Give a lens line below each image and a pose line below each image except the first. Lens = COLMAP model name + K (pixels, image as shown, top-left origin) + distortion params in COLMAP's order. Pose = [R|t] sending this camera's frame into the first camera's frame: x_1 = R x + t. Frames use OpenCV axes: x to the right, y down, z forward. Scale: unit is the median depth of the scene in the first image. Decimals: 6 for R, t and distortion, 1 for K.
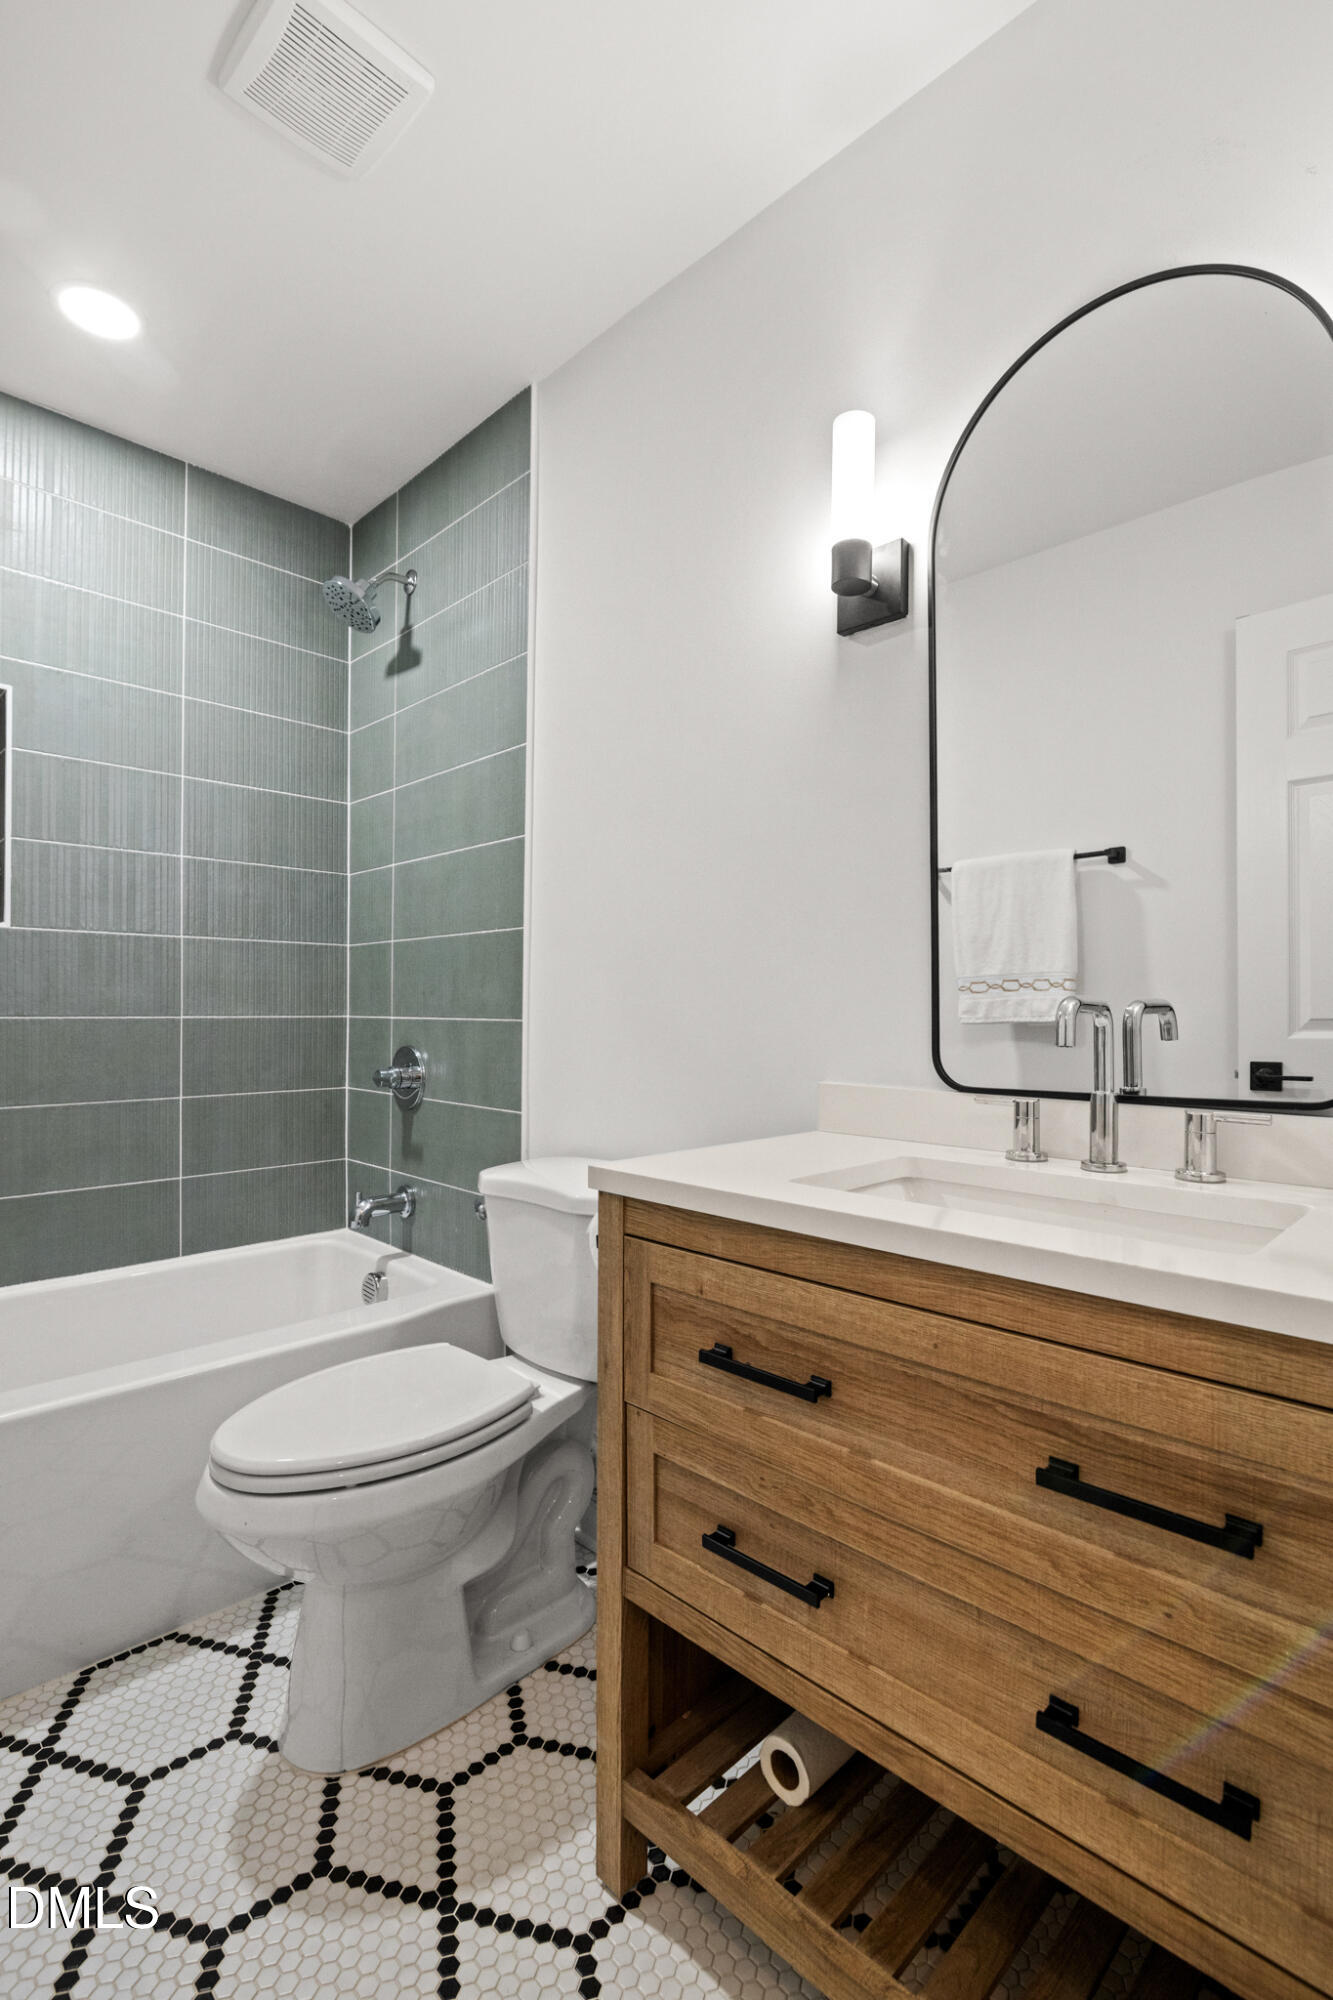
lens RADIAL K [[953.1, 0, 645.0], [0, 953.1, 1012.2], [0, 0, 1]] dist [-0.013044, 0.000606]
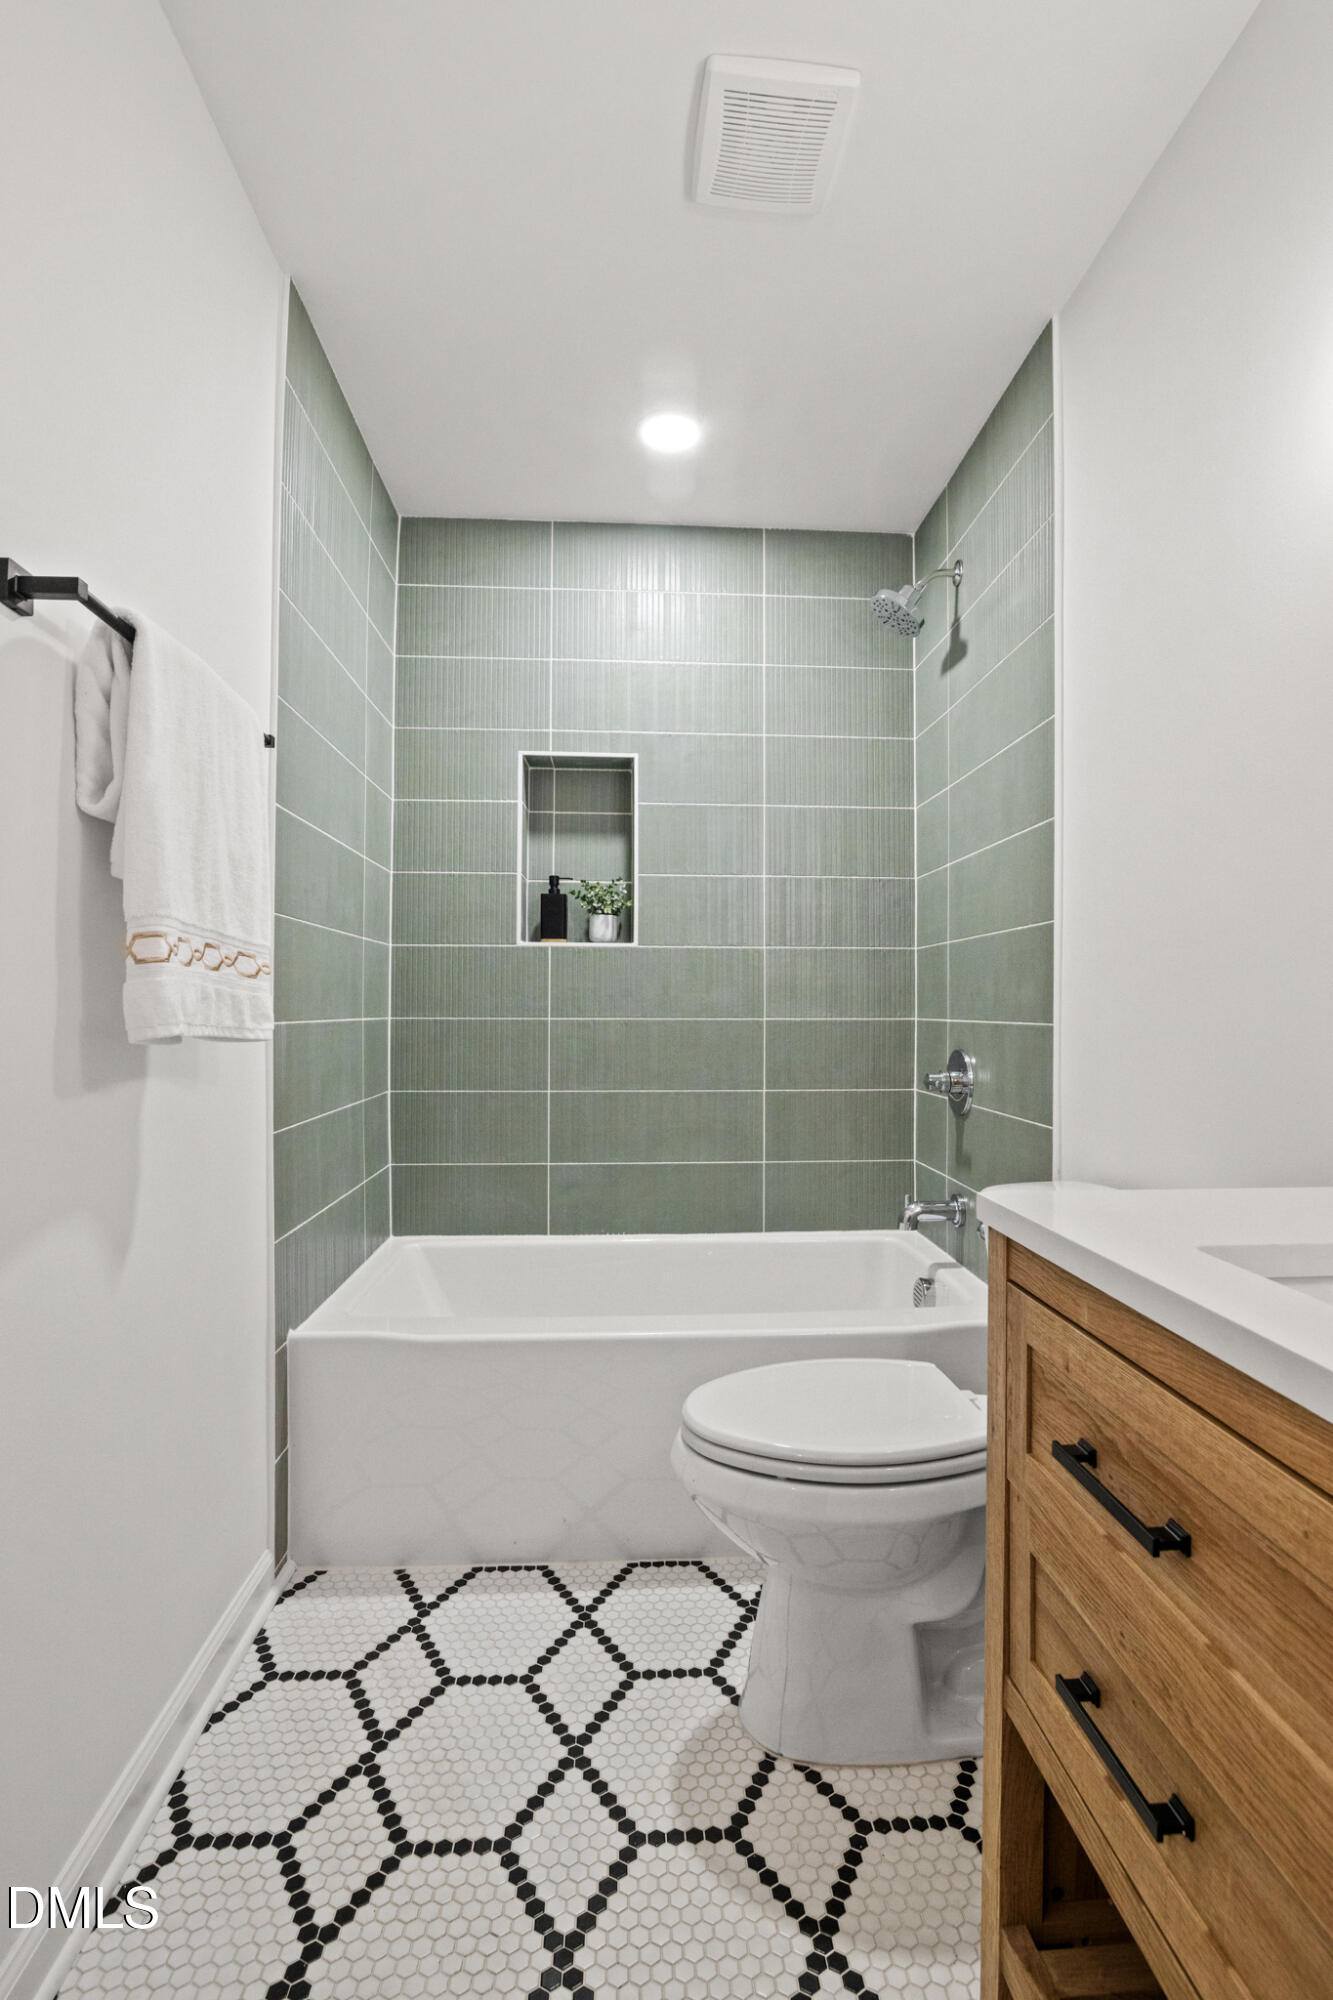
lens RADIAL K [[935.4, 0, 666.5], [0, 935.4, 1000.0], [0, 0, 1]] dist [-0.013830, 0.000744]
pose [[0.750286, -0.008354, -0.661061, 0.234030], [-0.000797, 0.999908, -0.013541, -0.003213], [0.661113, 0.010686, 0.750210, 0.136256]]
